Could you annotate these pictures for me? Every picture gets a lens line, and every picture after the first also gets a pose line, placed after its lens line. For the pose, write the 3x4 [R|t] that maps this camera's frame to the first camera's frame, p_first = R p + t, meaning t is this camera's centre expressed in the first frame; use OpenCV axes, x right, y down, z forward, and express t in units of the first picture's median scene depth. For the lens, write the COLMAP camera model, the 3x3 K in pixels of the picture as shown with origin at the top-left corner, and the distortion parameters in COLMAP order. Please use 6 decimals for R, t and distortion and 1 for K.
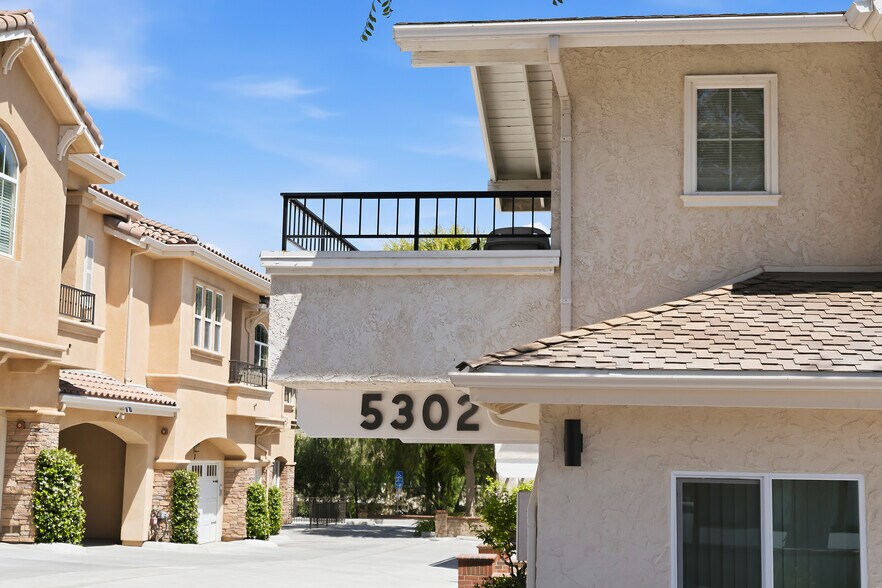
lens RADIAL K [[1286.5, 0, 441.0], [0, 1286.5, 294.0], [0, 0, 1]] dist [0.015692, -0.072457]
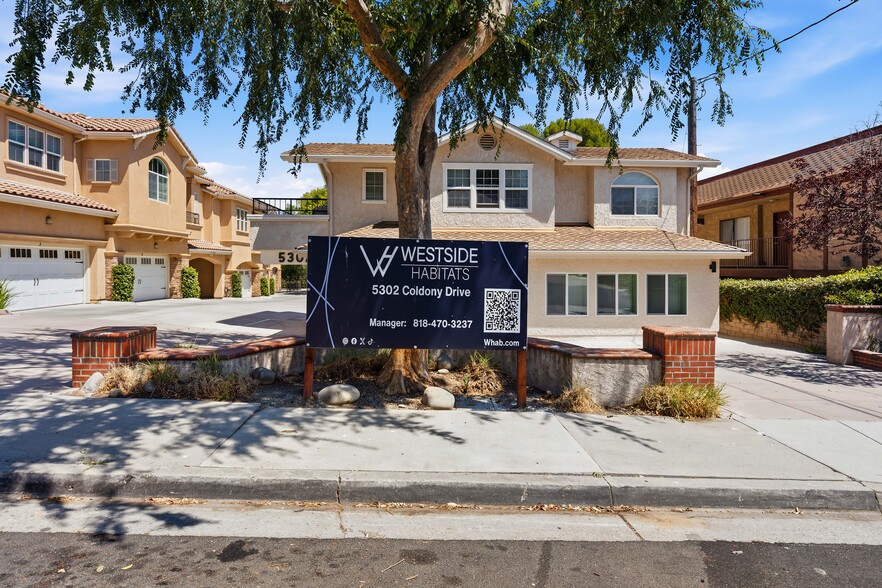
lens RADIAL K [[489.8, 0, 441.5], [0, 489.8, 274.2], [0, 0, 1]] dist [0.004162, 0.000390]
pose [[0.981794, -0.019668, 0.188928, 0.051294], [-0.007987, 0.989471, 0.144510, -0.026583], [-0.189781, -0.143388, 0.971300, -0.179182]]
